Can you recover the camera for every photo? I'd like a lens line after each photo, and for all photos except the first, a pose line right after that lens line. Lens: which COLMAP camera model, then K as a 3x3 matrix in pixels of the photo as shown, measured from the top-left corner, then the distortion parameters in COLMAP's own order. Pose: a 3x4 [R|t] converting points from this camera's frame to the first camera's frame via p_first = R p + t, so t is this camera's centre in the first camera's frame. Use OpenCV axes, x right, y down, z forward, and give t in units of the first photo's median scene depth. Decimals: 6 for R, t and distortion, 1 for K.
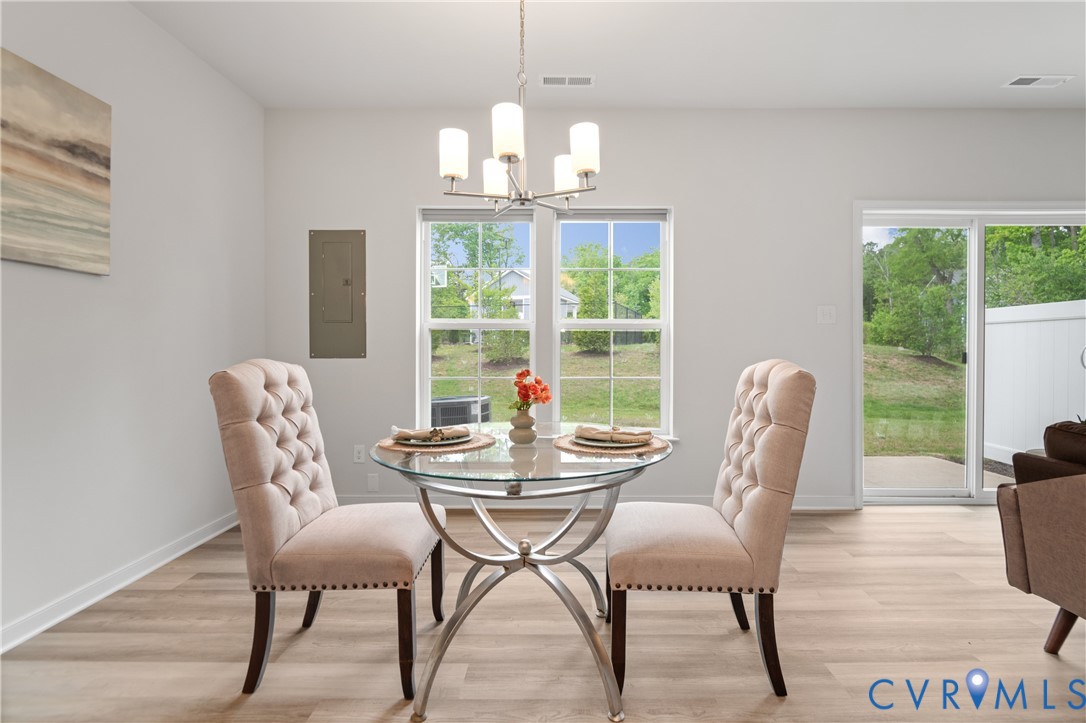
lens RADIAL K [[506.0, 0, 559.5], [0, 506.0, 342.5], [0, 0, 1]] dist [-0.000741, -0.001758]
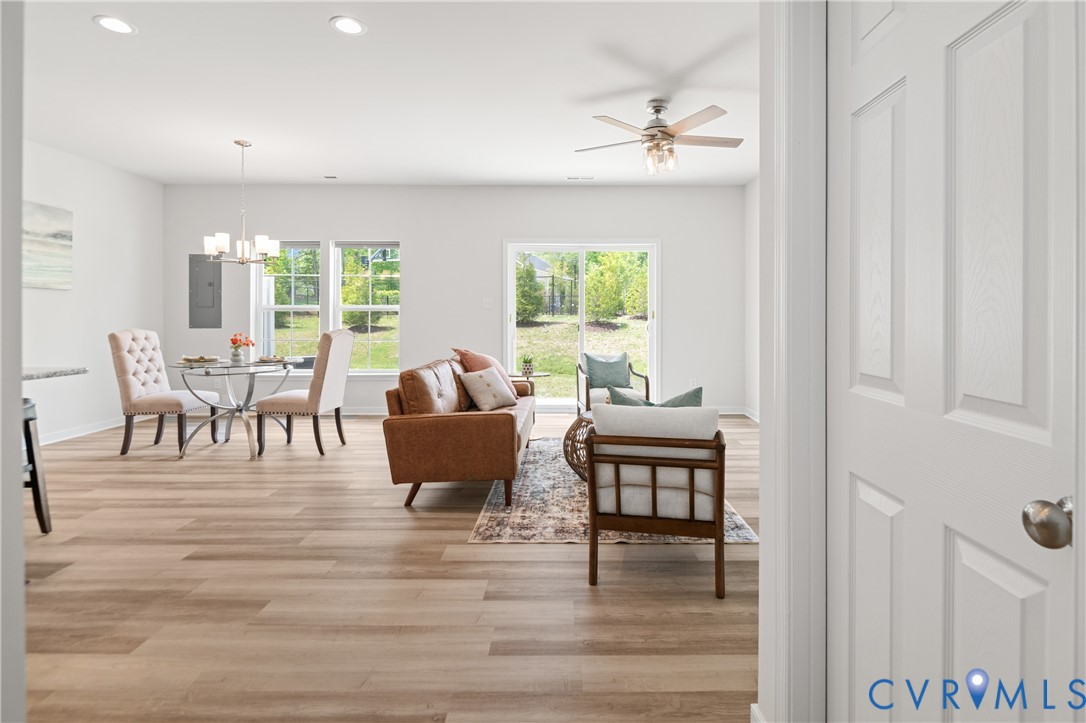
lens RADIAL K [[531.1, 0, 571.5], [0, 531.1, 317.7], [0, 0, 1]] dist [0.002768, -0.010205]
pose [[0.999925, 0.000351, 0.012228, 1.235114], [-0.000466, 0.999955, 0.009445, -0.038005], [-0.012224, -0.009450, 0.999881, -1.306508]]
